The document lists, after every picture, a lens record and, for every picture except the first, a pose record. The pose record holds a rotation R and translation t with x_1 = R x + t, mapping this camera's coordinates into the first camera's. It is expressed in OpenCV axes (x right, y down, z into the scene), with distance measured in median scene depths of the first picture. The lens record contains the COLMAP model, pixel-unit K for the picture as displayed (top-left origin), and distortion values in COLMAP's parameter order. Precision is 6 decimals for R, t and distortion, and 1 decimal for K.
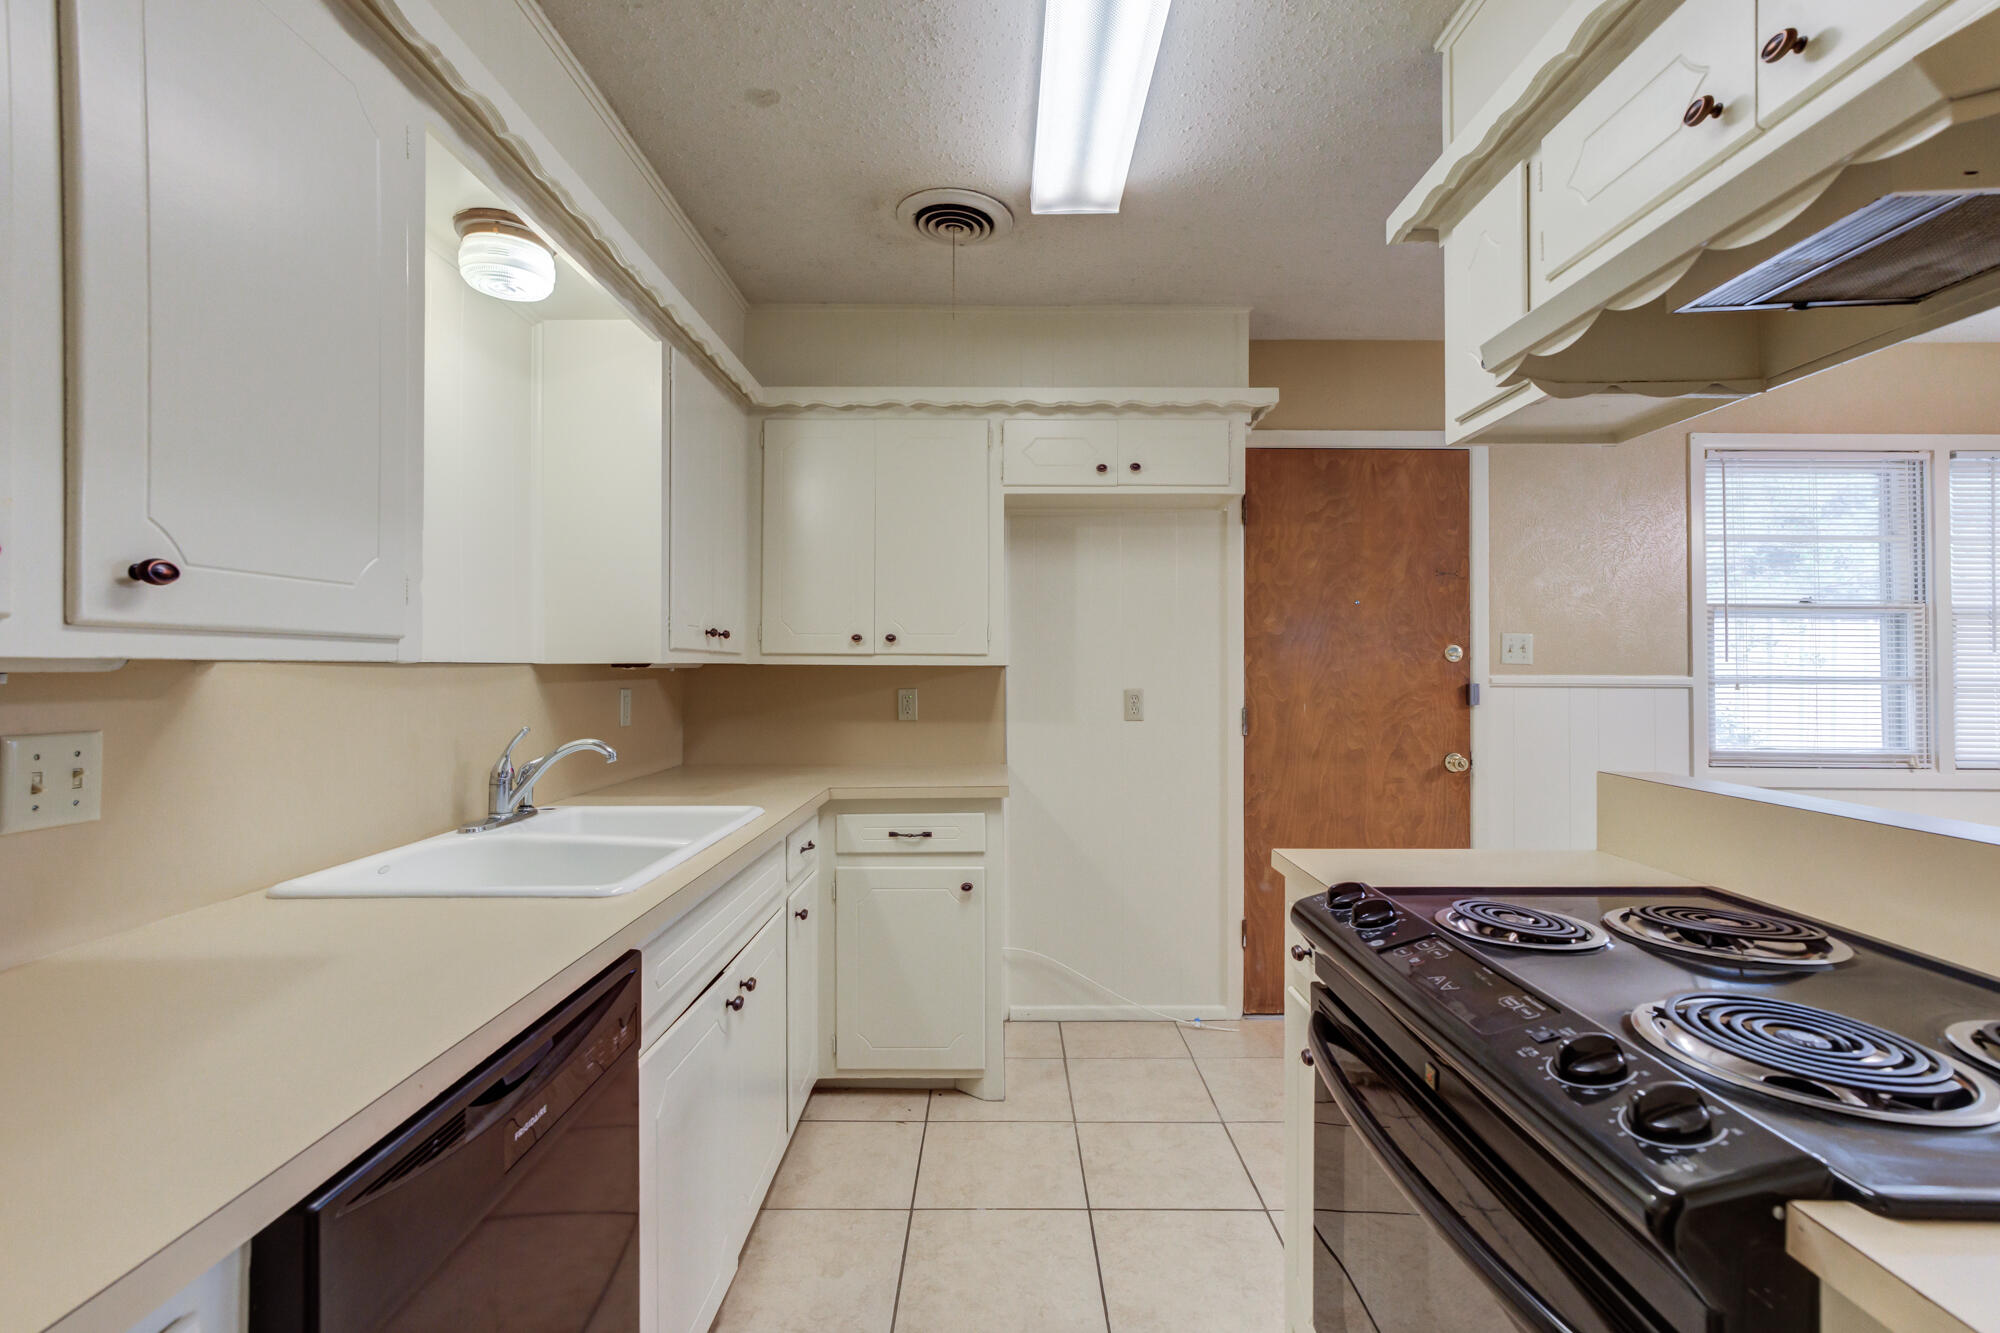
lens RADIAL K [[936.5, 0, 1007.5], [0, 936.5, 658.2], [0, 0, 1]] dist [0.001441, 0.002454]
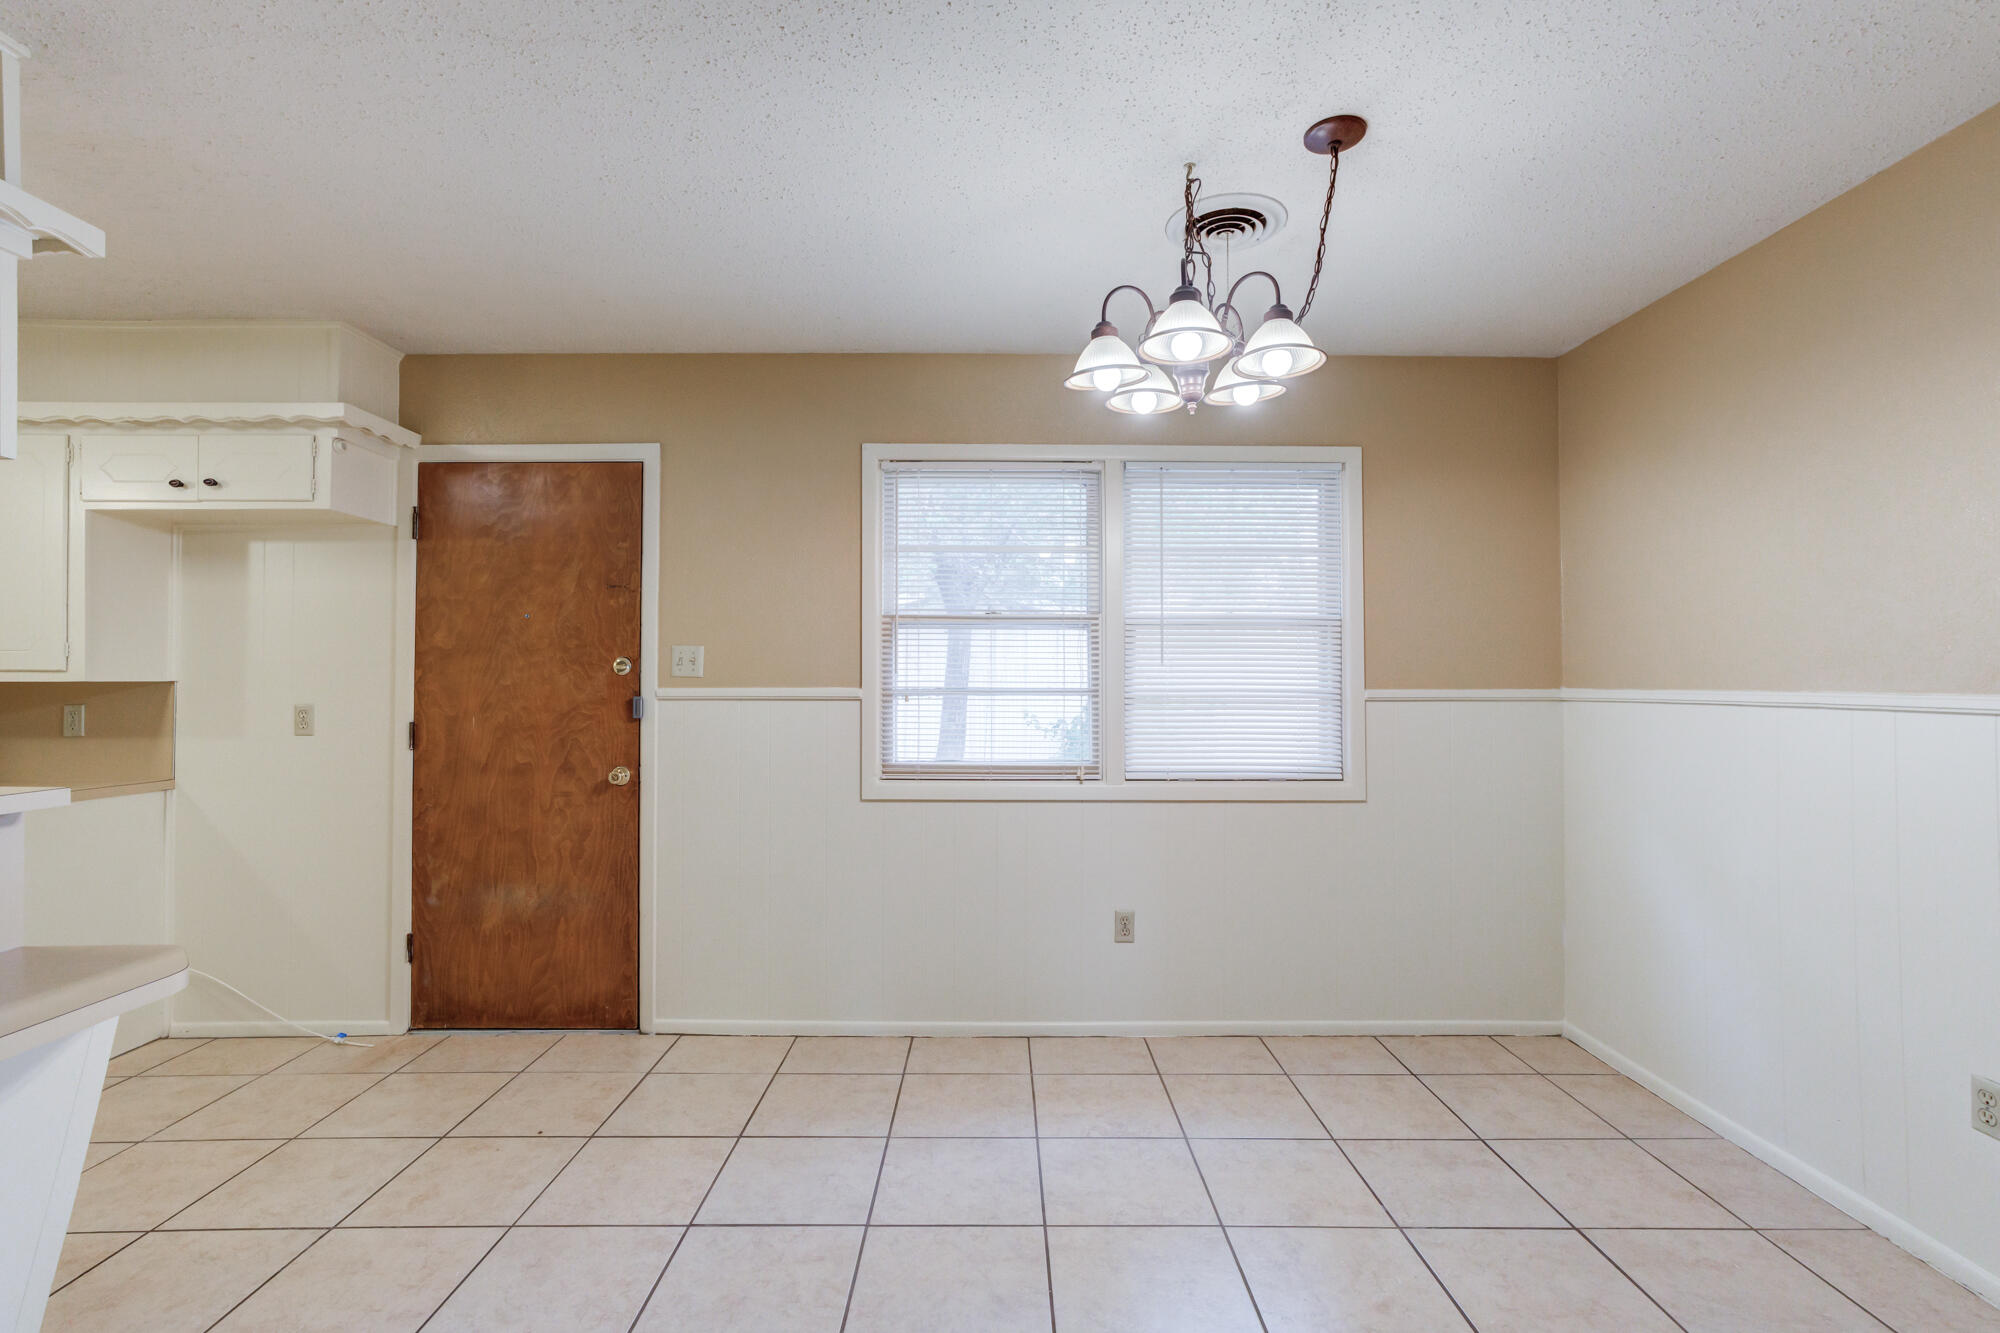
lens RADIAL K [[936.5, 0, 995.4], [0, 936.5, 665.3], [0, 0, 1]] dist [0.001441, 0.002454]
pose [[0.999955, -0.004984, -0.008053, 0.881564], [0.004929, 0.999964, -0.006911, 0.002499], [0.008087, 0.006871, 0.999944, 0.004058]]
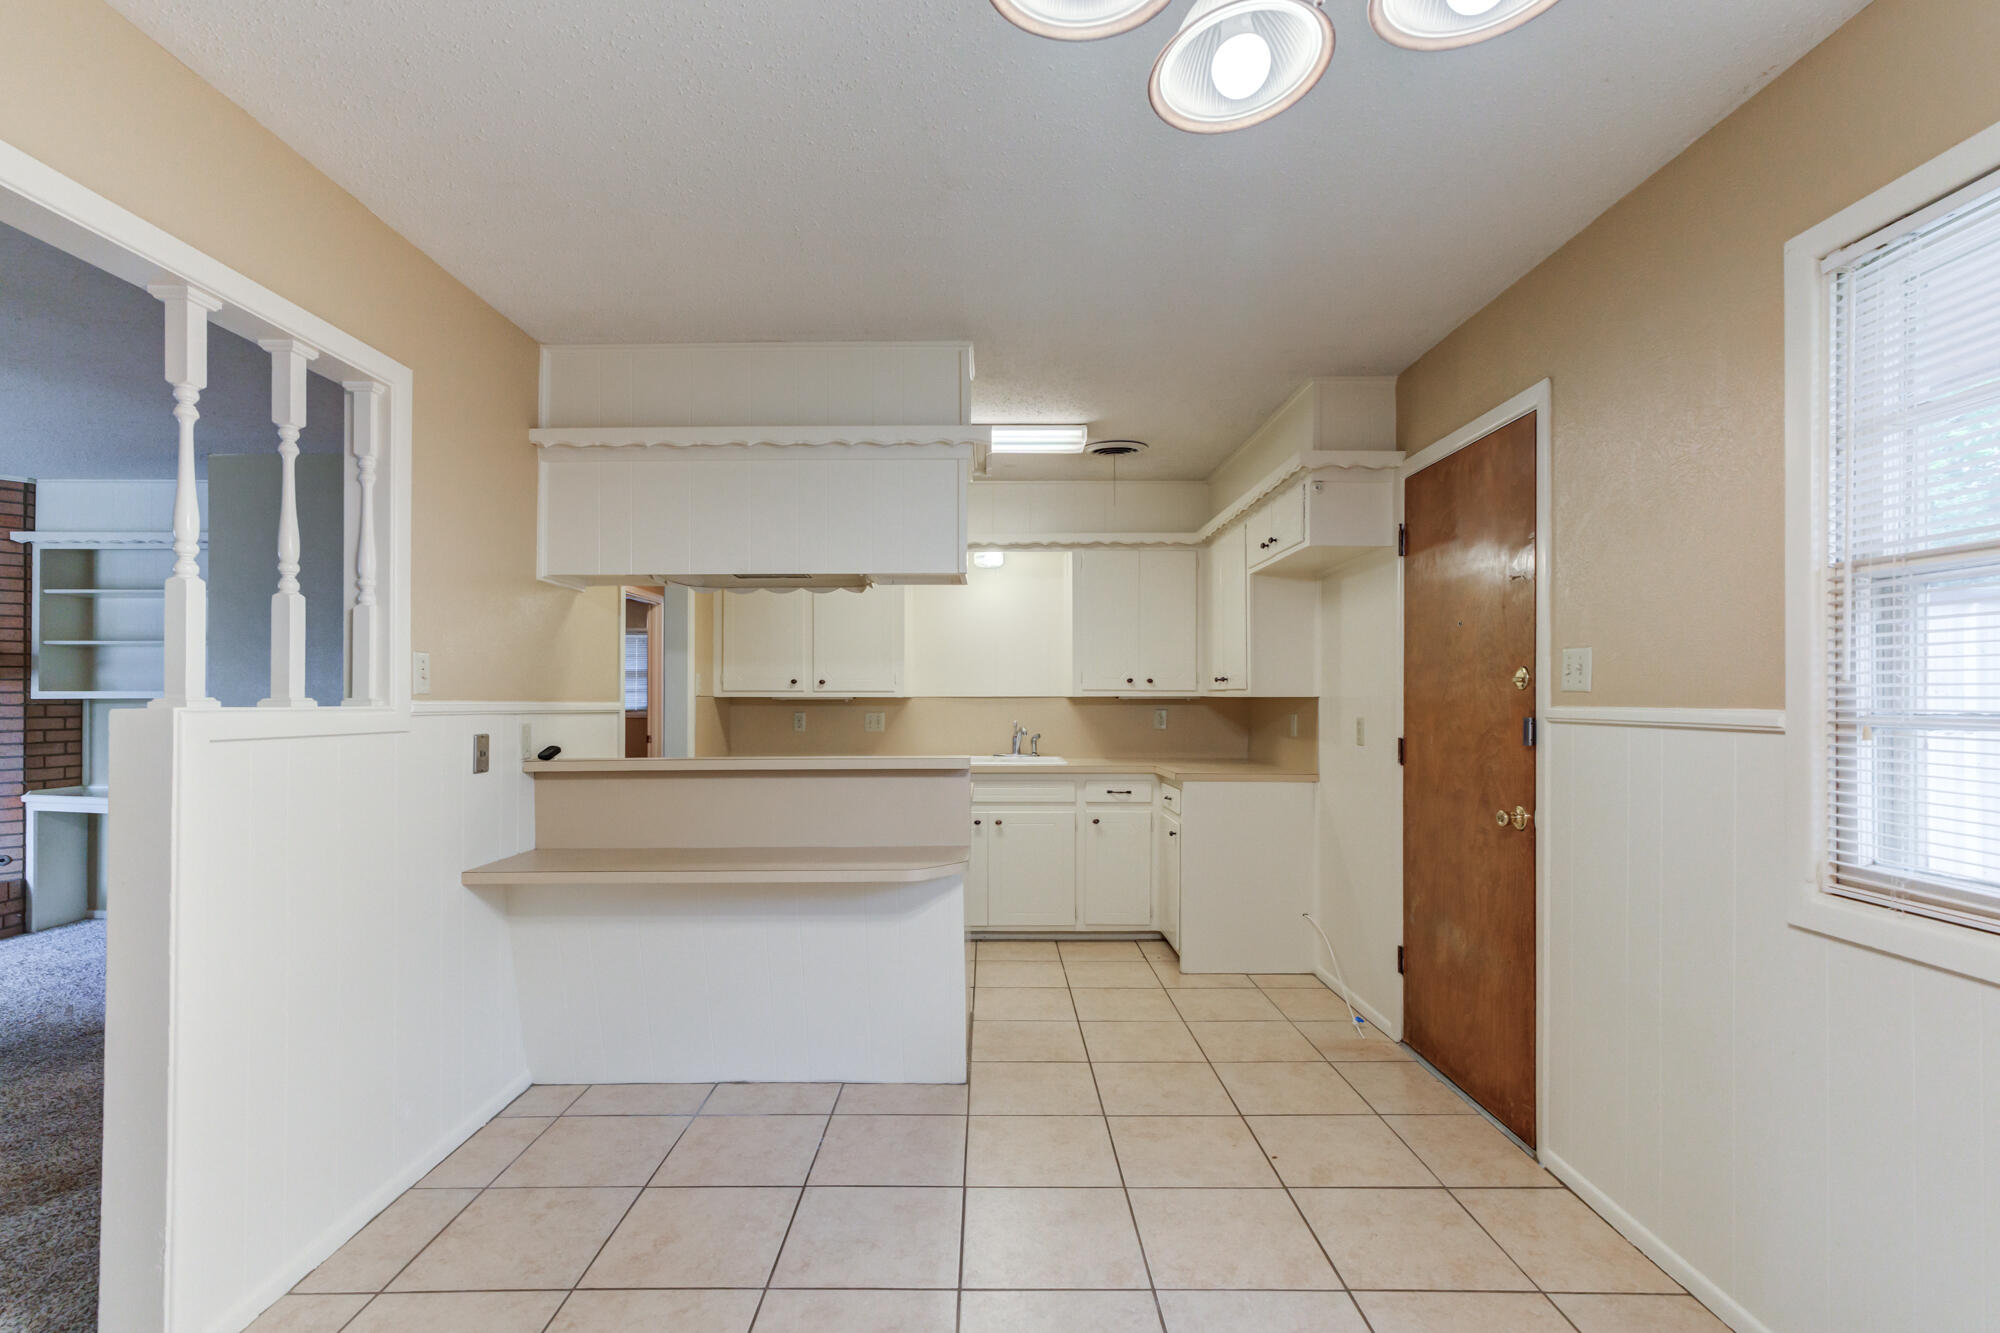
lens RADIAL K [[936.5, 0, 986.0], [0, 936.5, 693.0], [0, 0, 1]] dist [0.001441, 0.002454]
pose [[-0.022183, -0.008900, -0.999714, 1.267716], [0.006596, 0.999937, -0.009049, 0.011318], [0.999732, -0.006795, -0.022123, 0.570342]]
